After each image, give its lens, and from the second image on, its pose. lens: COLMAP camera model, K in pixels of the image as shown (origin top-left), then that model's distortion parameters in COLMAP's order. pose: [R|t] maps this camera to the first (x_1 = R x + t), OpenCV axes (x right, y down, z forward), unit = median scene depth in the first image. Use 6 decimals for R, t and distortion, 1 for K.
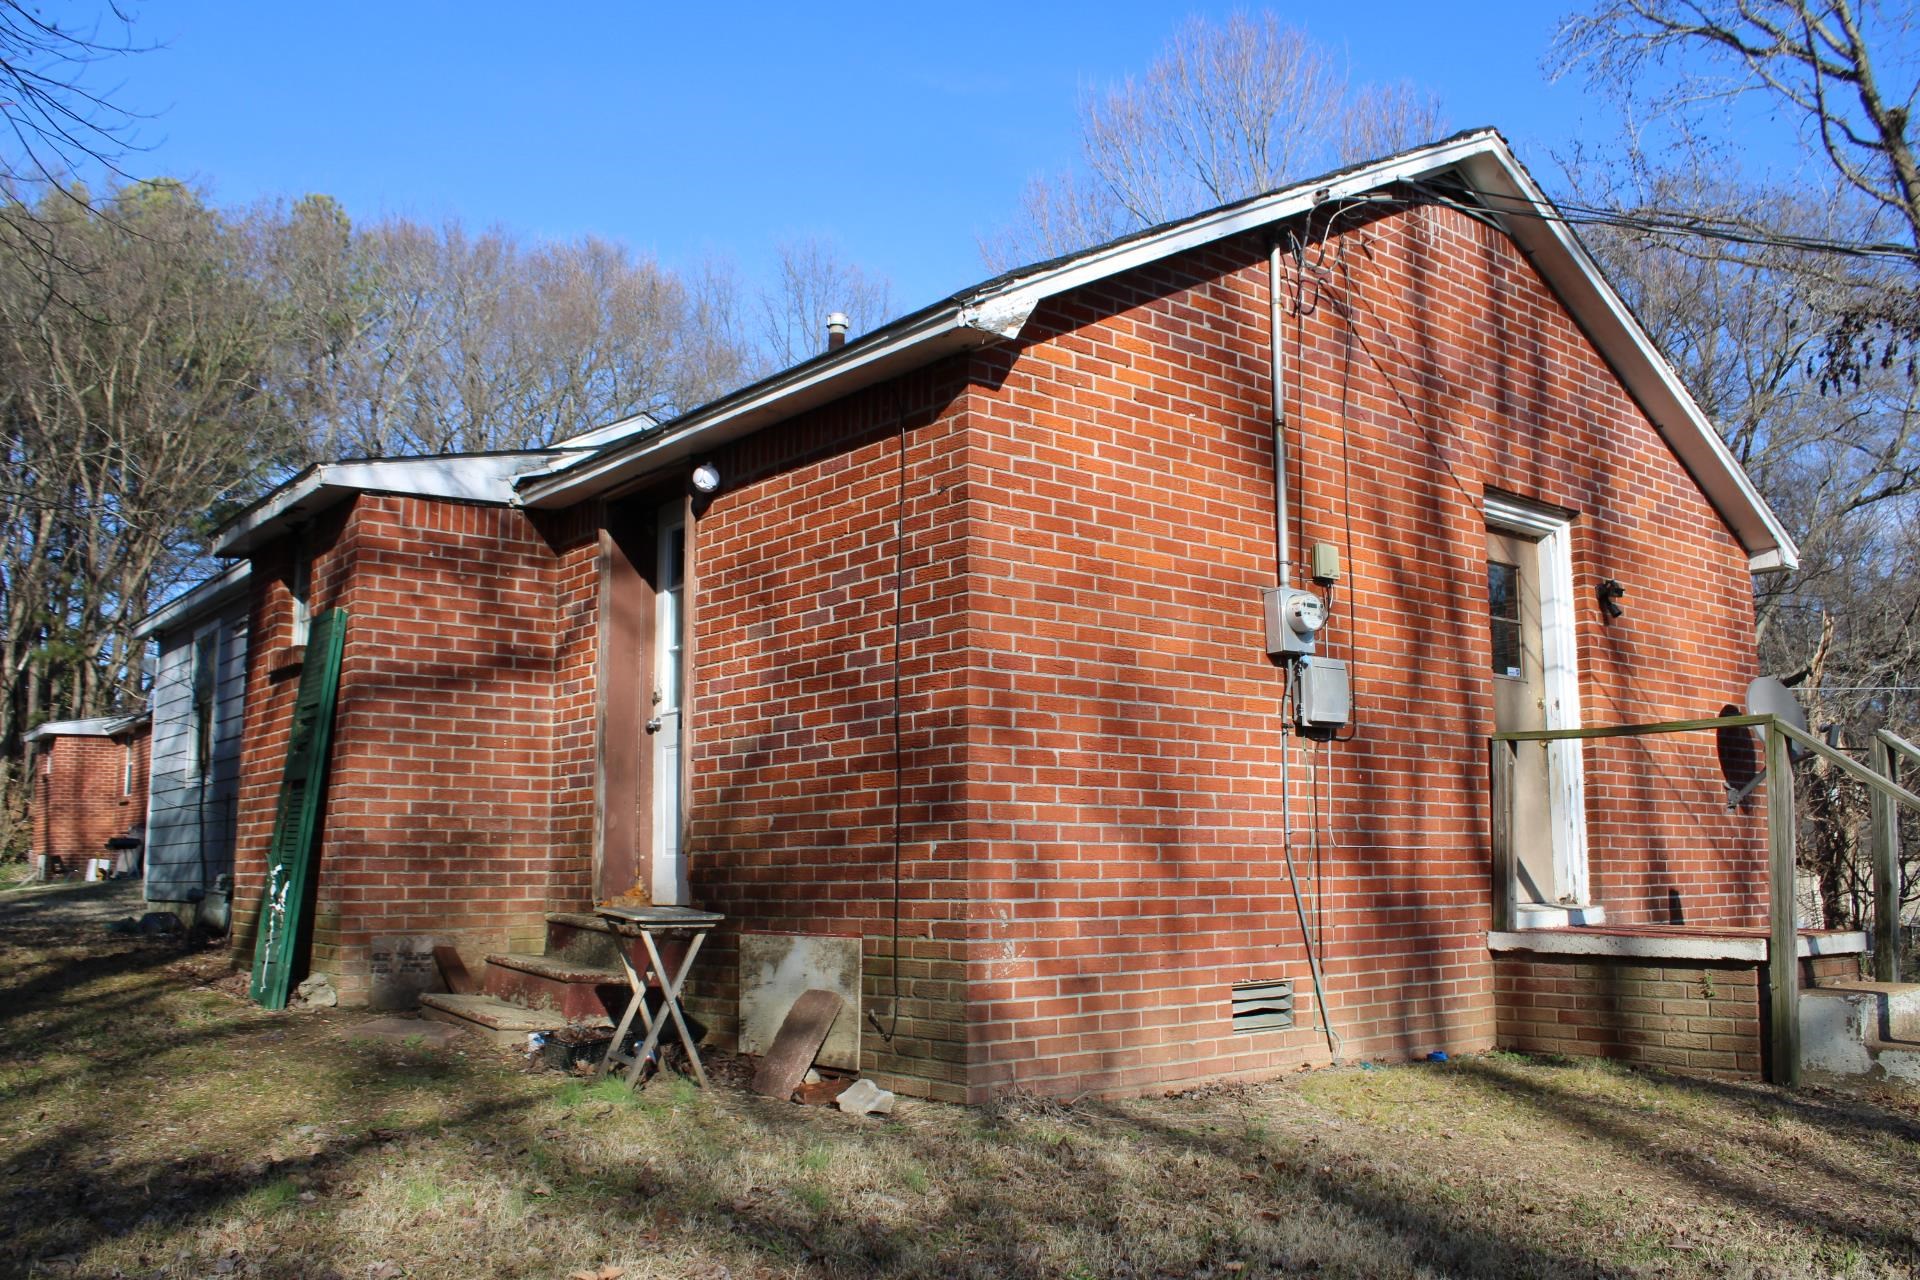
lens RADIAL K [[1597.3, 0, 961.4], [0, 1597.3, 660.6], [0, 0, 1]] dist [-0.159810, 0.132077]
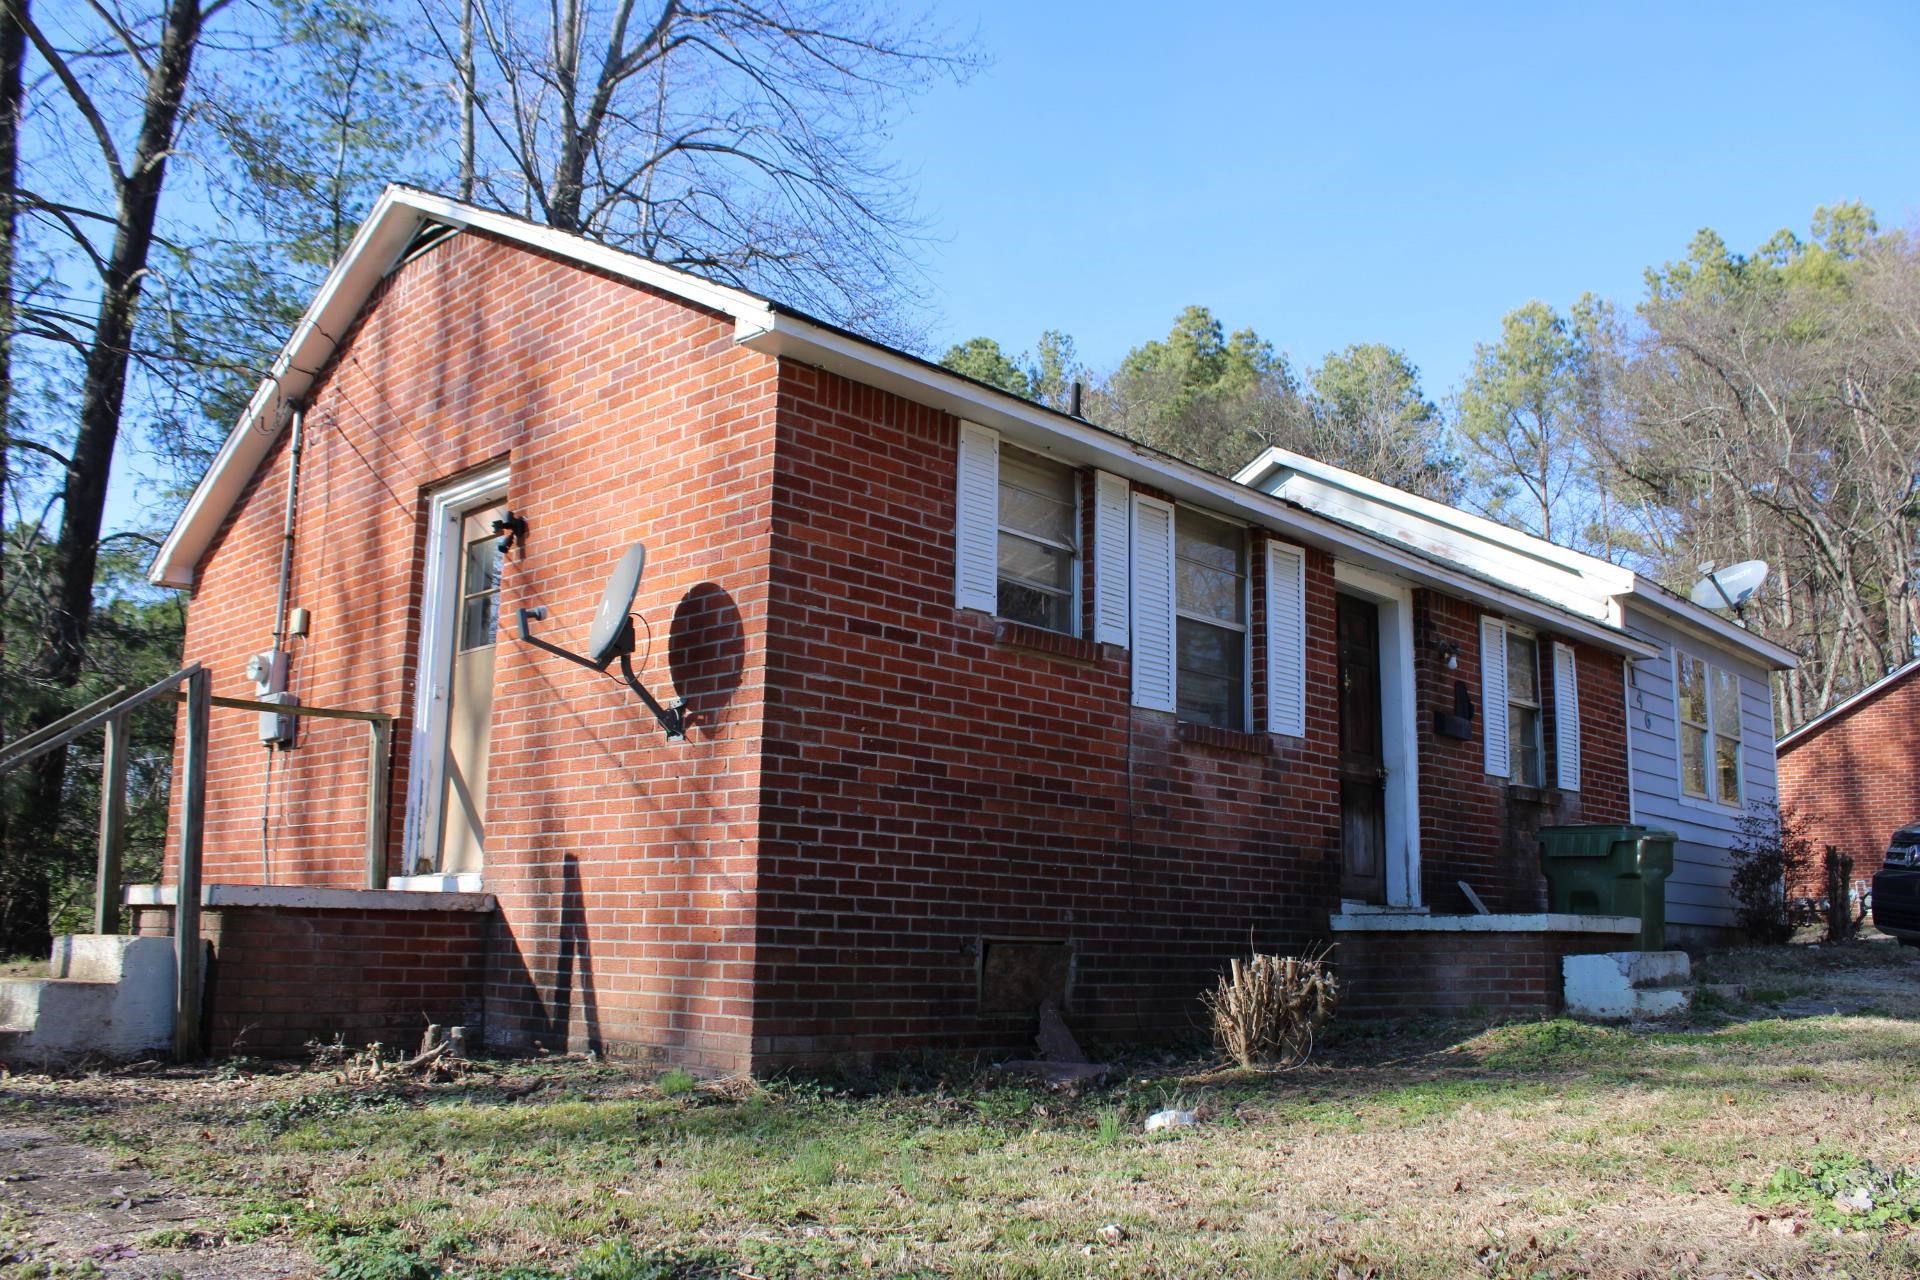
lens RADIAL K [[1597.3, 0, 963.0], [0, 1597.3, 628.4], [0, 0, 1]] dist [-0.159810, 0.132077]
pose [[0.118421, -0.177239, -0.977017, 1.316738], [0.134973, 0.977682, -0.161000, 0.194929], [0.983747, -0.112805, 0.139700, 1.112854]]
